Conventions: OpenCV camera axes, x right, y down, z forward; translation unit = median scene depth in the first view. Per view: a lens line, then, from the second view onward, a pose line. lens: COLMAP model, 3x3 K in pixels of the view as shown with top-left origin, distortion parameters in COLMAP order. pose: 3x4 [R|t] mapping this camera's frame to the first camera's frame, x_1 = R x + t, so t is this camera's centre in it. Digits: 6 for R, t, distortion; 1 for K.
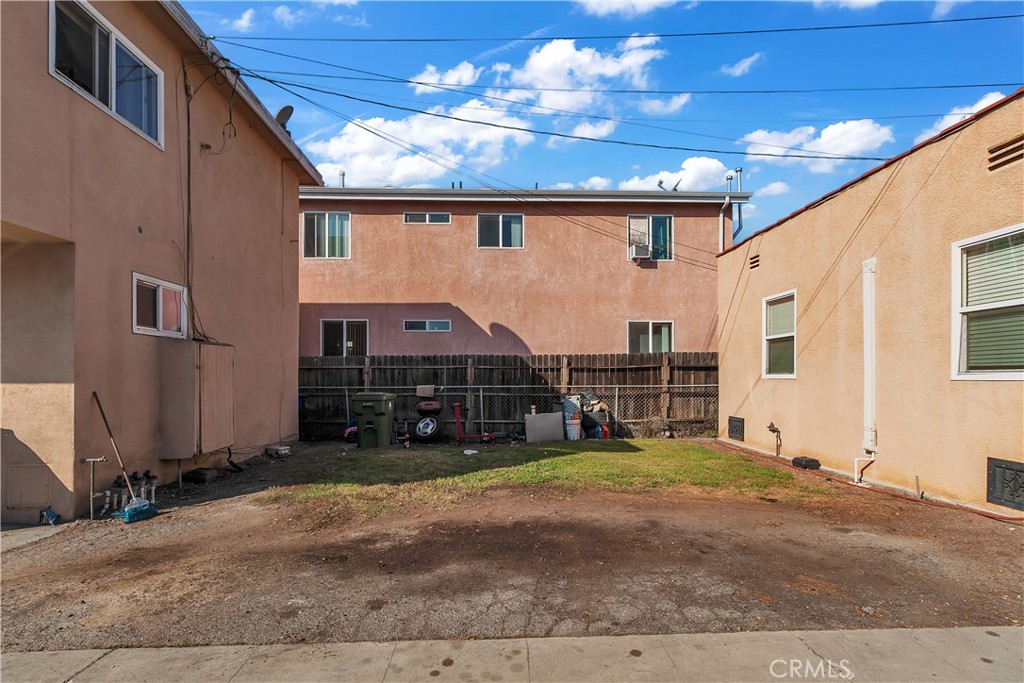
lens RADIAL K [[498.8, 0, 508.5], [0, 498.8, 380.4], [0, 0, 1]] dist [0.002351, 0.000554]
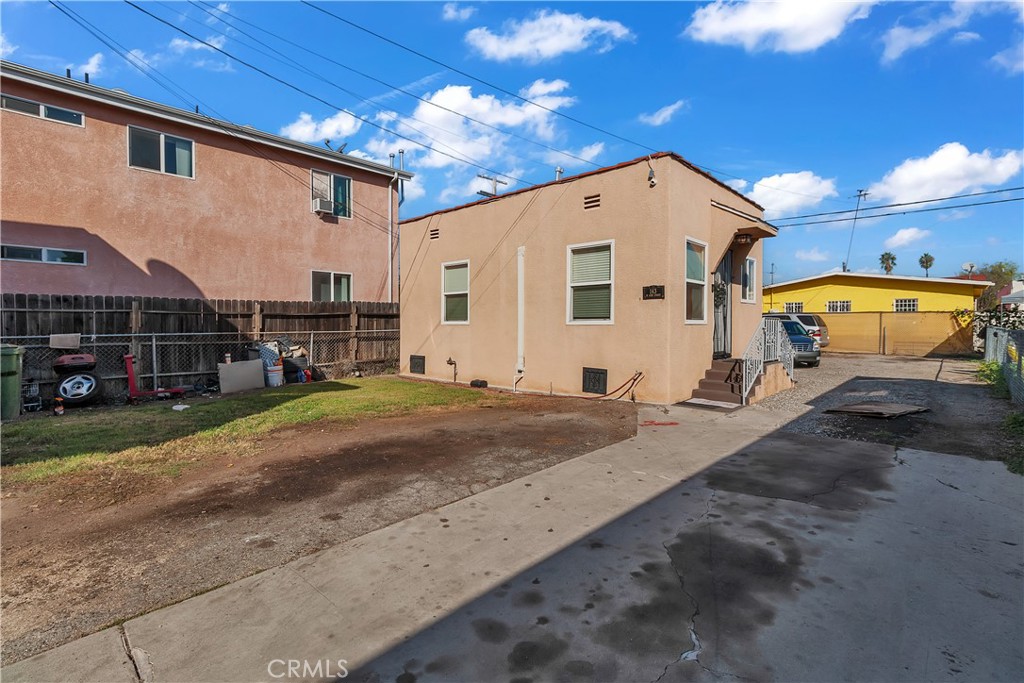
lens RADIAL K [[488.9, 0, 512.0], [0, 488.9, 341.5], [0, 0, 1]] dist [0.001841, 0.001661]
pose [[0.700095, -0.025815, 0.713582, -0.229869], [0.005944, 0.999522, 0.030328, 0.002421], [-0.714025, -0.016991, 0.699914, -0.026768]]
